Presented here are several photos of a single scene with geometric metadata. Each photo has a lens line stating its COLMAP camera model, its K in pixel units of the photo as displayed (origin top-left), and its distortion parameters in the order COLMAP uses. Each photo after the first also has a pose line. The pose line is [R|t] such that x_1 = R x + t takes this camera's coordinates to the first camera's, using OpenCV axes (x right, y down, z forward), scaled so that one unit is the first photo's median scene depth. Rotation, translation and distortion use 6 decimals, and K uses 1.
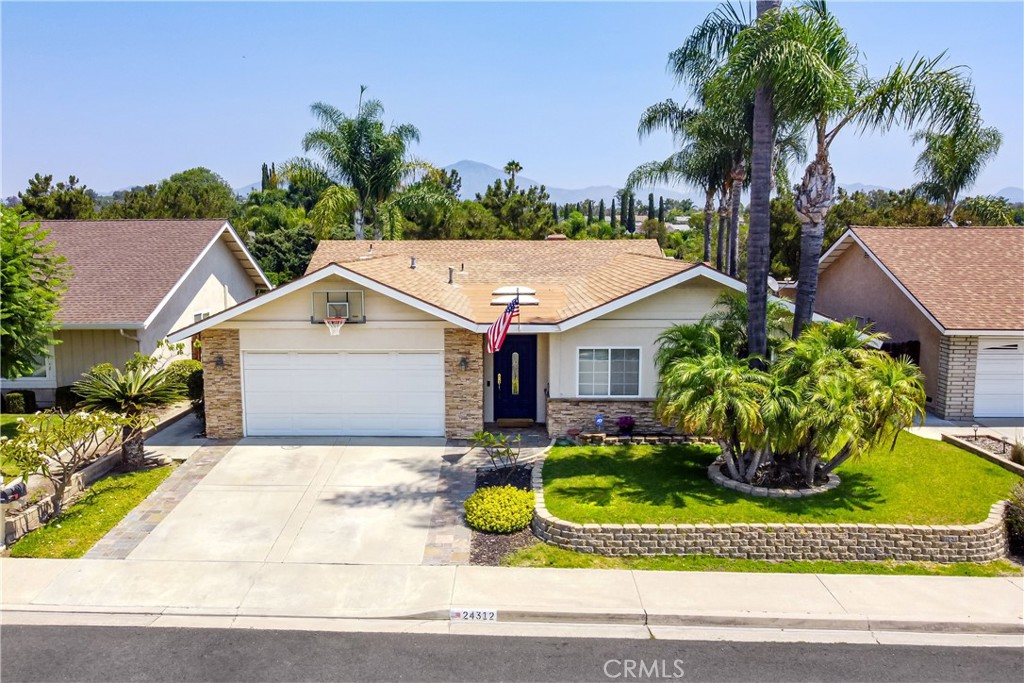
lens RADIAL K [[822.3, 0, 483.7], [0, 822.3, 341.2], [0, 0, 1]] dist [-0.005998, -0.004871]
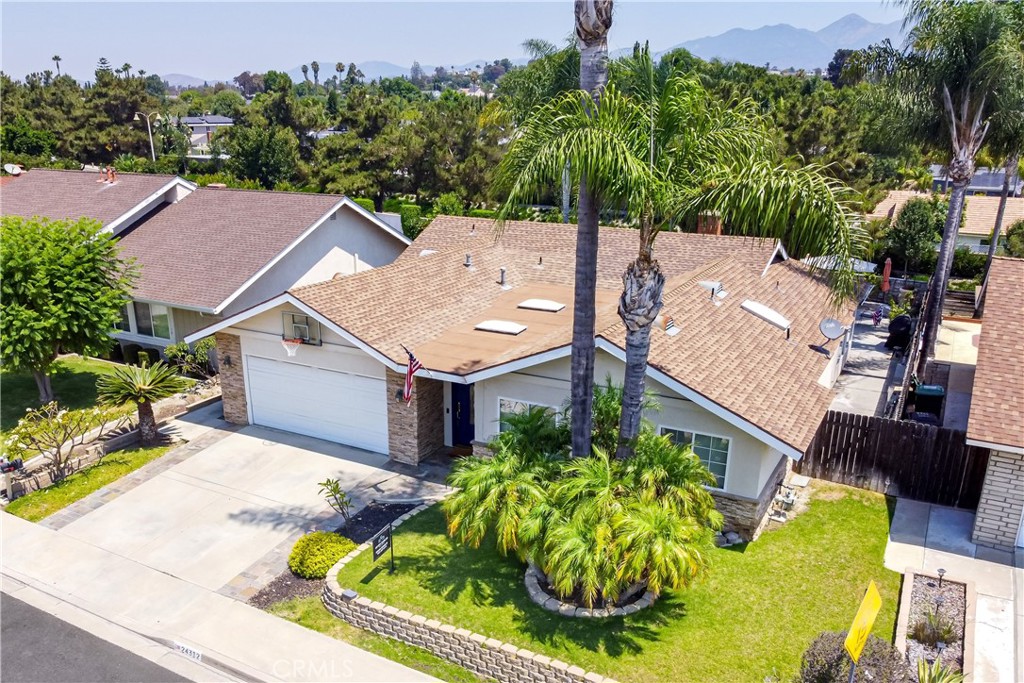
lens RADIAL K [[848.7, 0, 466.2], [0, 848.7, 417.9], [0, 0, 1]] dist [-0.007990, -0.001155]
pose [[0.880062, 0.165637, -0.445034, 0.563349], [-0.061385, 0.969012, 0.239266, -0.219396], [0.470875, -0.183250, 0.862958, 0.105918]]
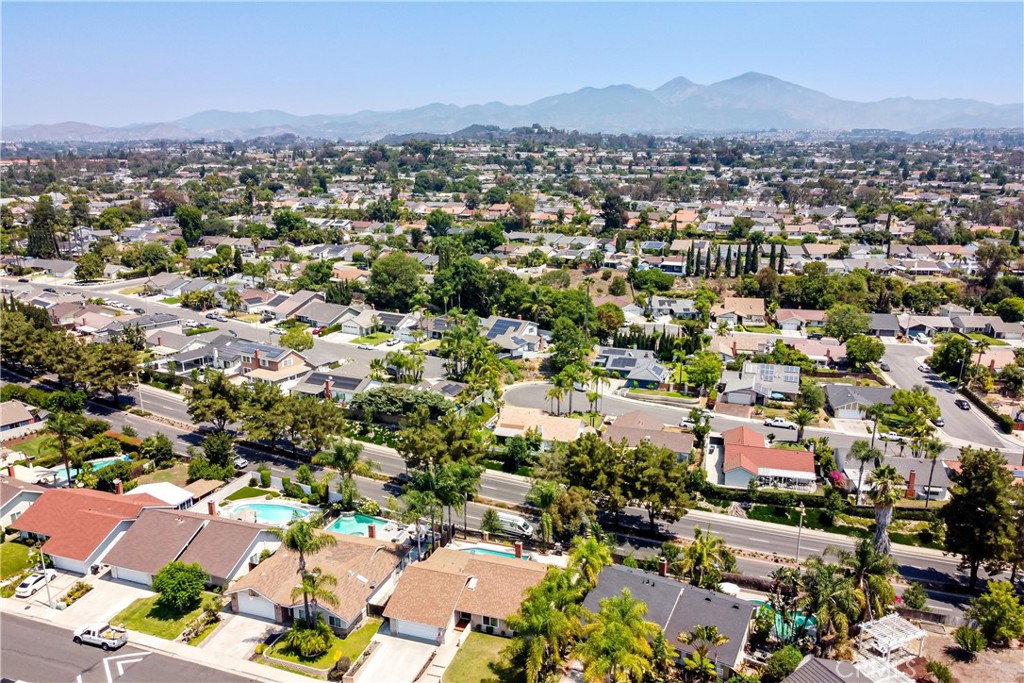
lens RADIAL K [[780.2, 0, 508.8], [0, 780.2, 361.4], [0, 0, 1]] dist [-0.008181, -0.000983]
pose [[0.952919, 0.083160, -0.291599, 2.545443], [-0.041910, 0.988549, 0.144962, -2.174020], [0.300315, -0.125916, 0.945492, -2.775773]]
